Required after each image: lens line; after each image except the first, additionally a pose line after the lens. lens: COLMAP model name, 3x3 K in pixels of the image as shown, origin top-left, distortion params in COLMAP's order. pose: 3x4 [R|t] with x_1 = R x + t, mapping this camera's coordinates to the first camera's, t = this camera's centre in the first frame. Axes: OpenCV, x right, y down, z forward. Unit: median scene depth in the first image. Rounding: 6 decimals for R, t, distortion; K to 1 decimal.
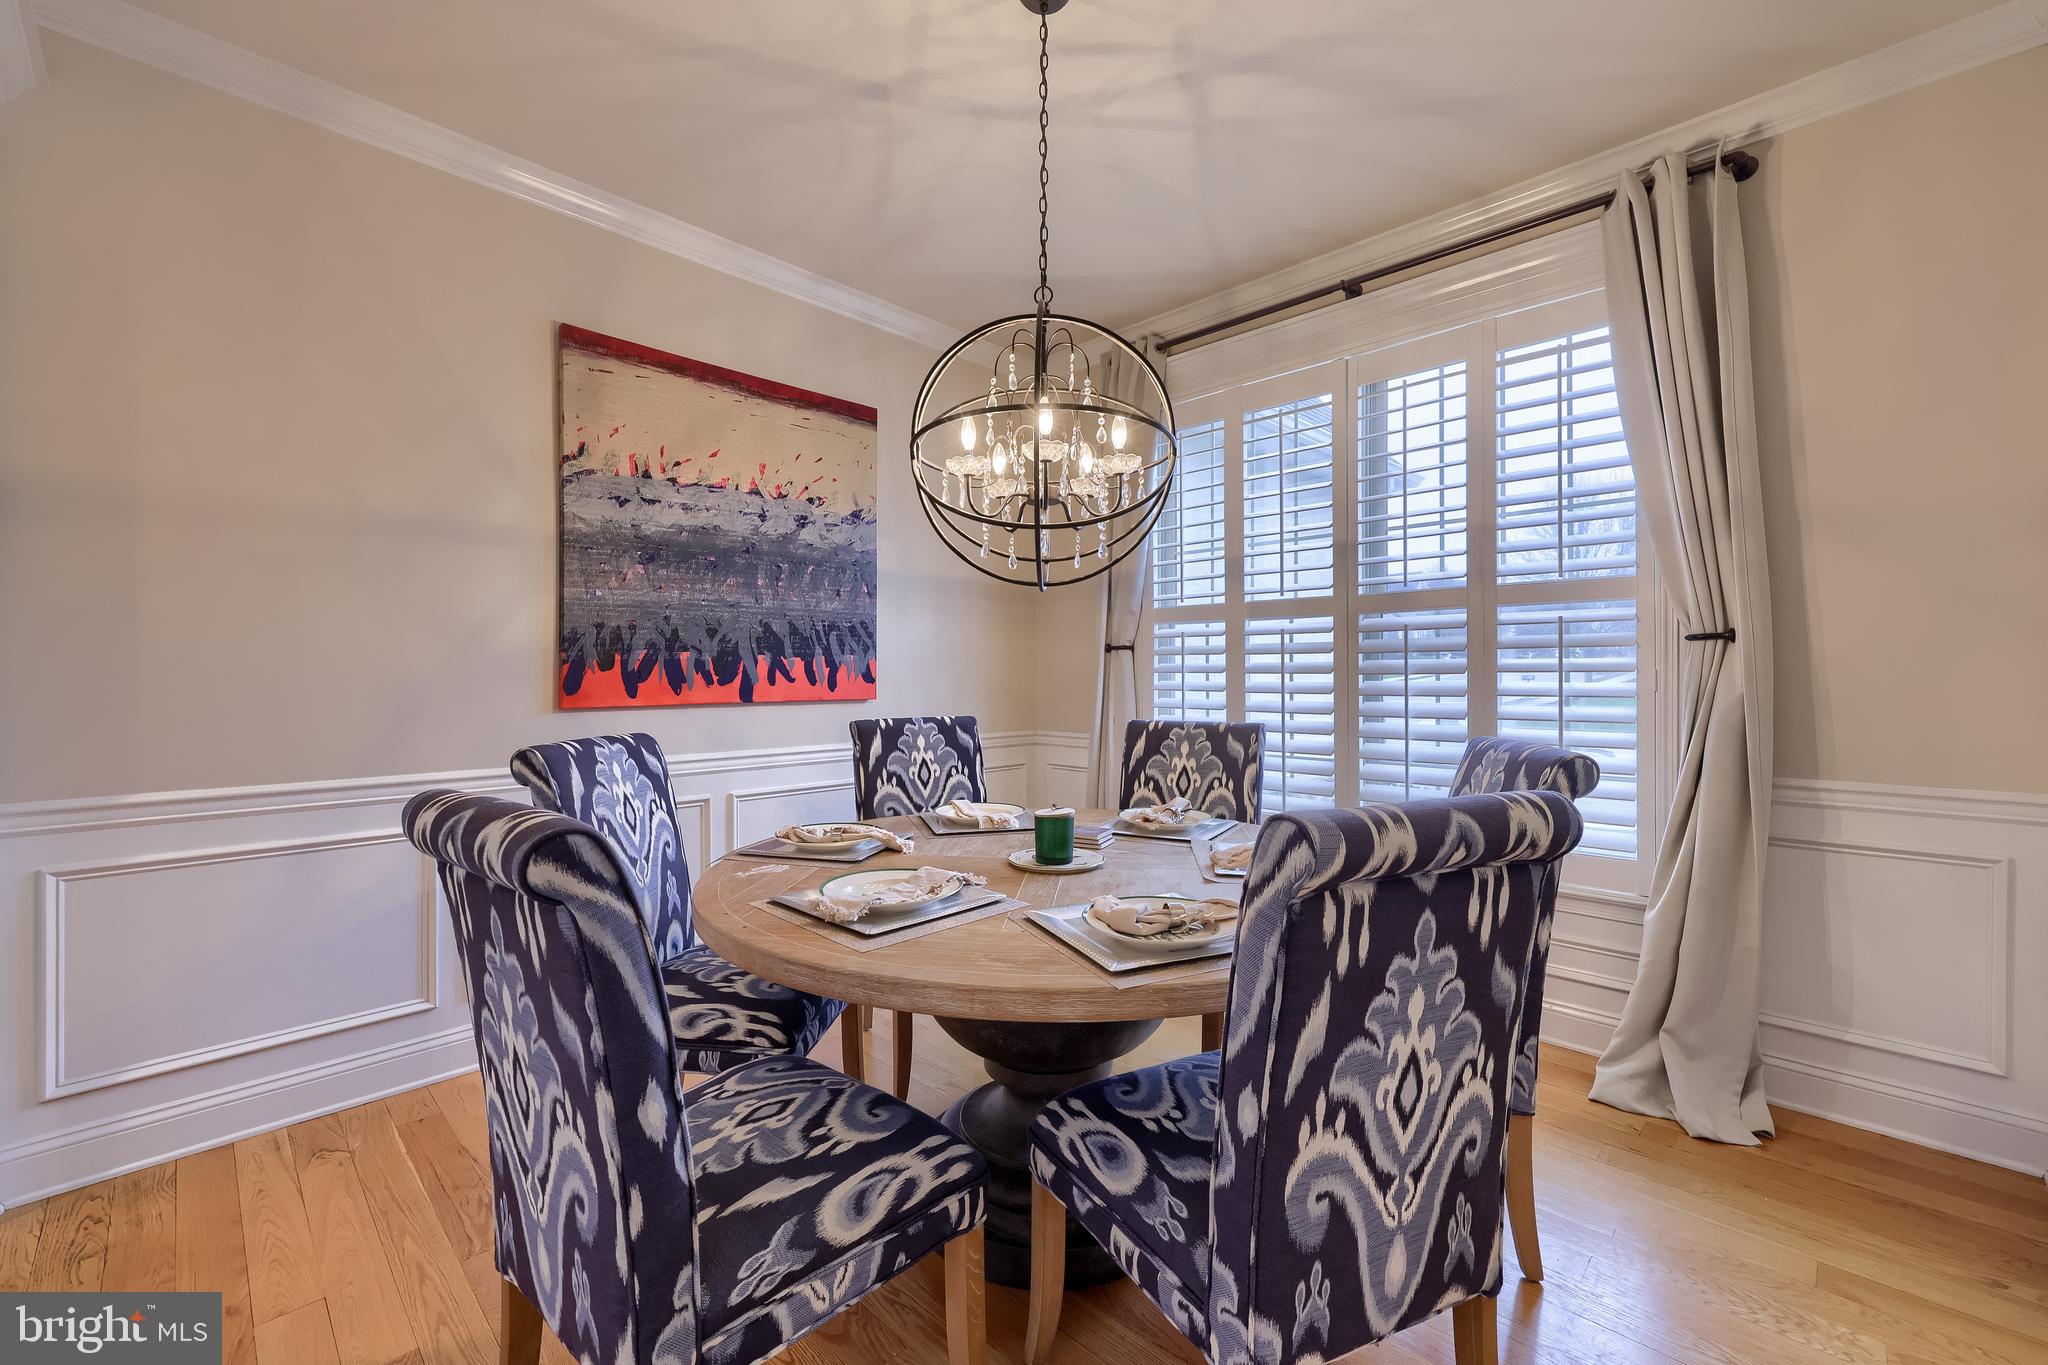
lens RADIAL K [[831.5, 0, 1022.3], [0, 831.5, 662.8], [0, 0, 1]] dist [-0.000038, 0.000174]
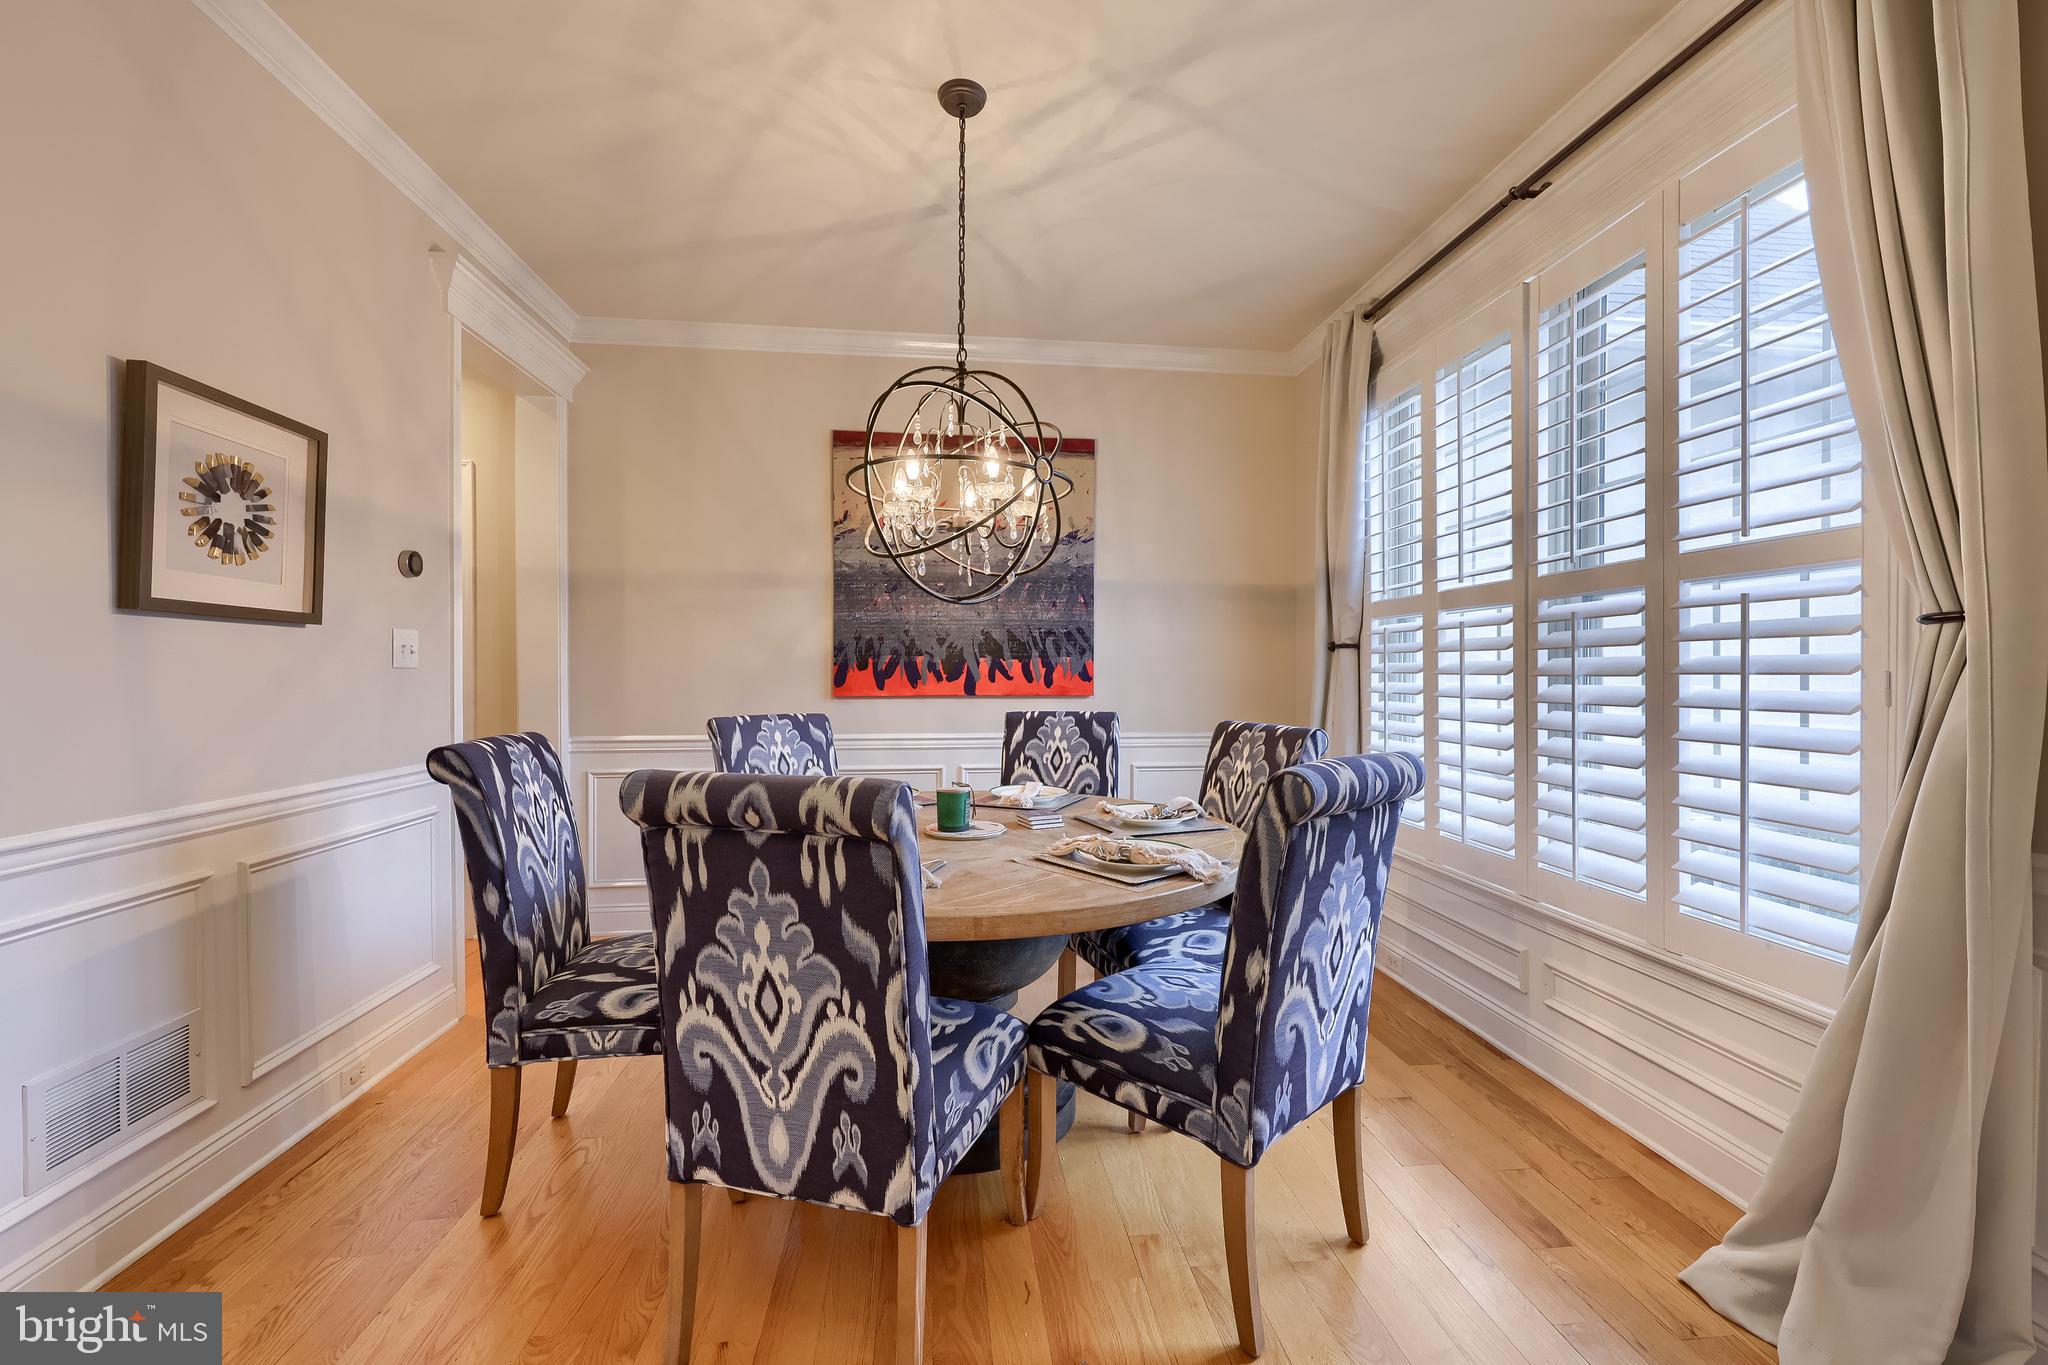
lens RADIAL K [[831.5, 0, 1074.3], [0, 831.5, 666.6], [0, 0, 1]] dist [-0.000038, 0.000174]
pose [[0.782343, -0.001024, -0.622848, 0.666407], [0.004956, 0.999977, 0.004581, -0.001427], [0.622829, -0.006671, 0.782330, 0.121587]]
